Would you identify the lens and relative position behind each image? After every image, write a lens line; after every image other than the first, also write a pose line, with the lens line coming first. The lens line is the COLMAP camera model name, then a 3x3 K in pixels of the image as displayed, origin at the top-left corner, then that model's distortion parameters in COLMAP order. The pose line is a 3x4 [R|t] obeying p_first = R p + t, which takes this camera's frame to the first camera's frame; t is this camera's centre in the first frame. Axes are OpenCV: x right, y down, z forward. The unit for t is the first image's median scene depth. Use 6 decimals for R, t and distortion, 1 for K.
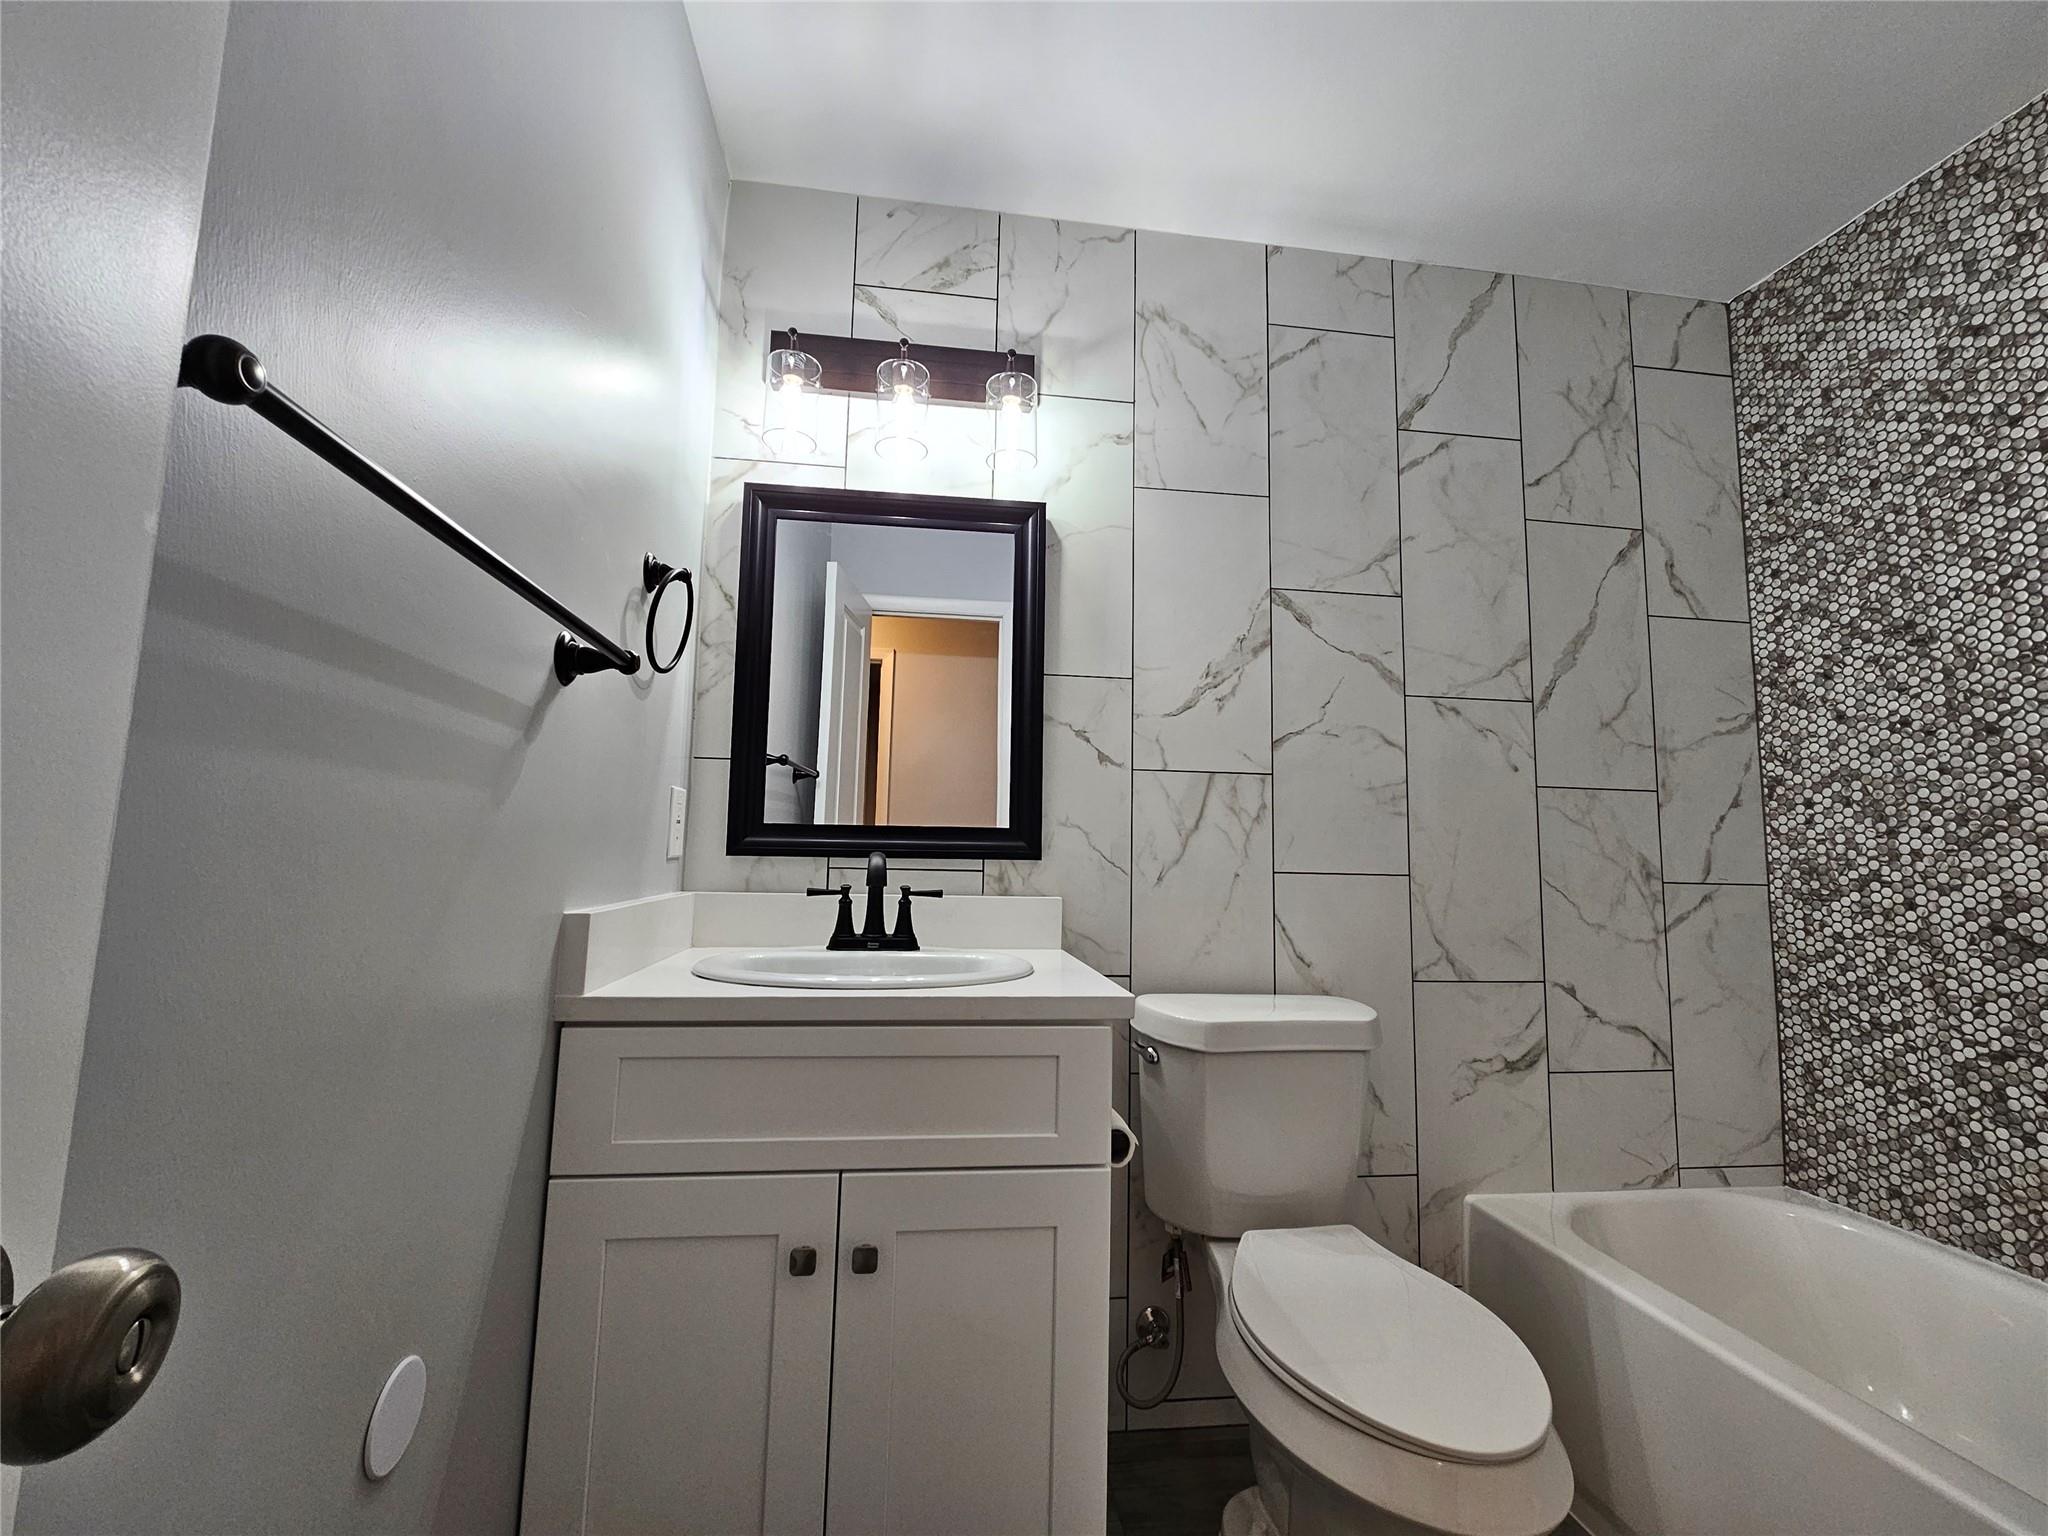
lens RADIAL K [[838.3, 0, 1017.4], [0, 838.3, 764.3], [0, 0, 1]] dist [0.002246, -0.000553]
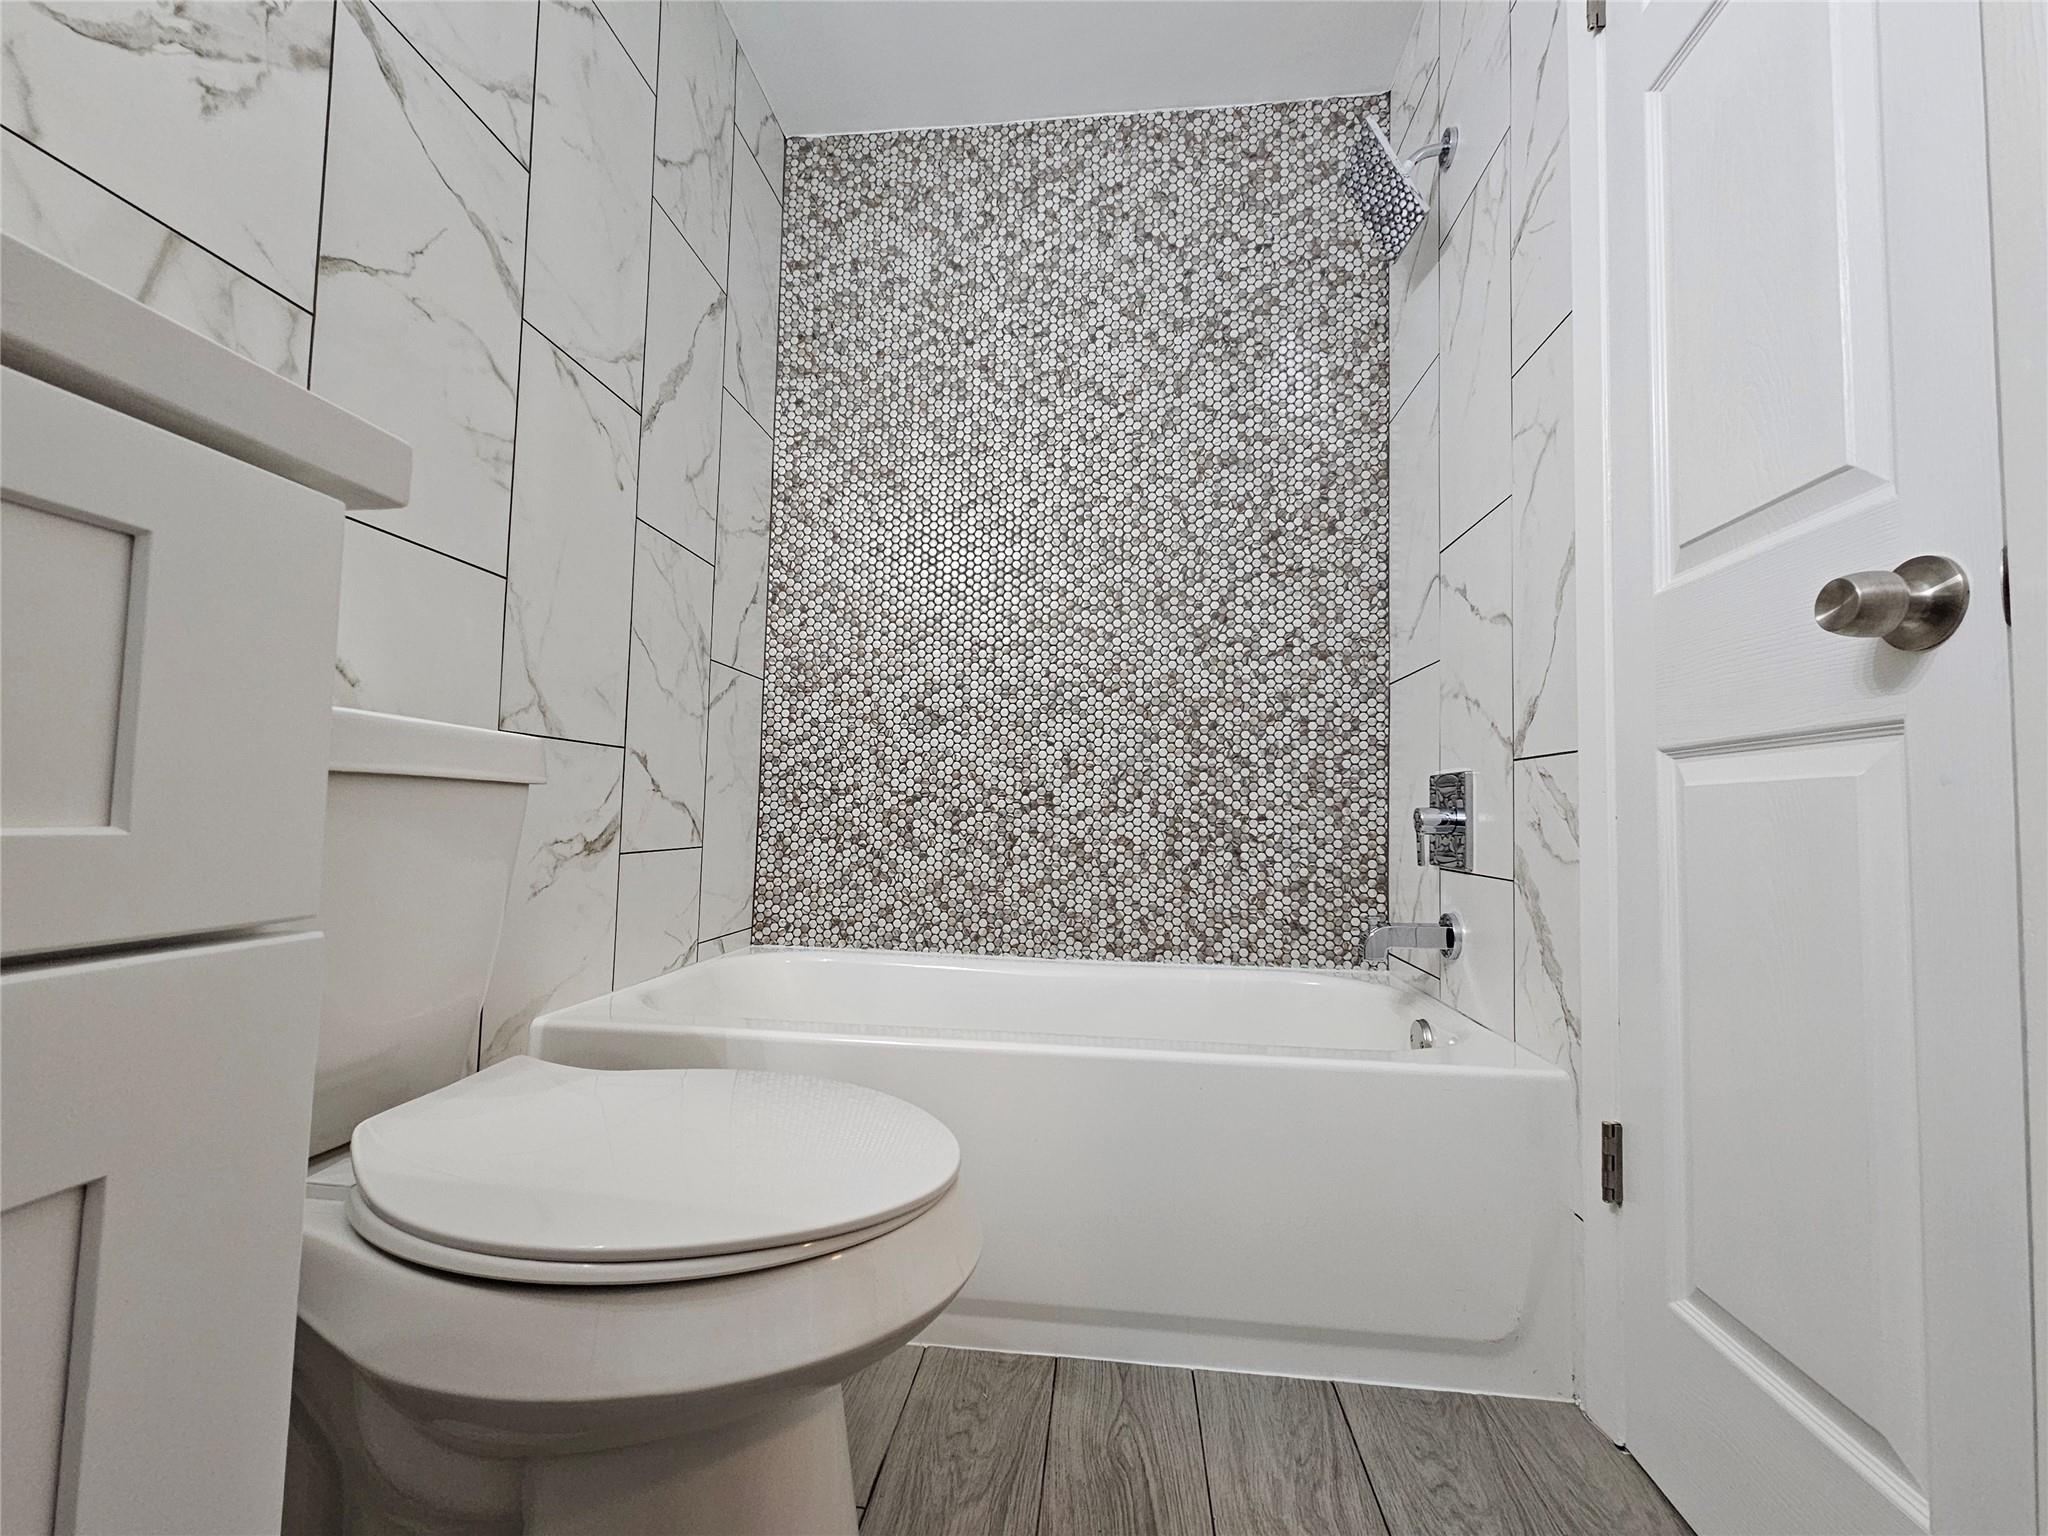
lens RADIAL K [[838.3, 0, 1023.0], [0, 838.3, 767.5], [0, 0, 1]] dist [0.002246, -0.000553]
pose [[0.244480, 0.040261, 0.968818, -0.079963], [-0.124110, 0.992219, -0.009914, 0.242340], [-0.961679, -0.117817, 0.247575, 0.420834]]
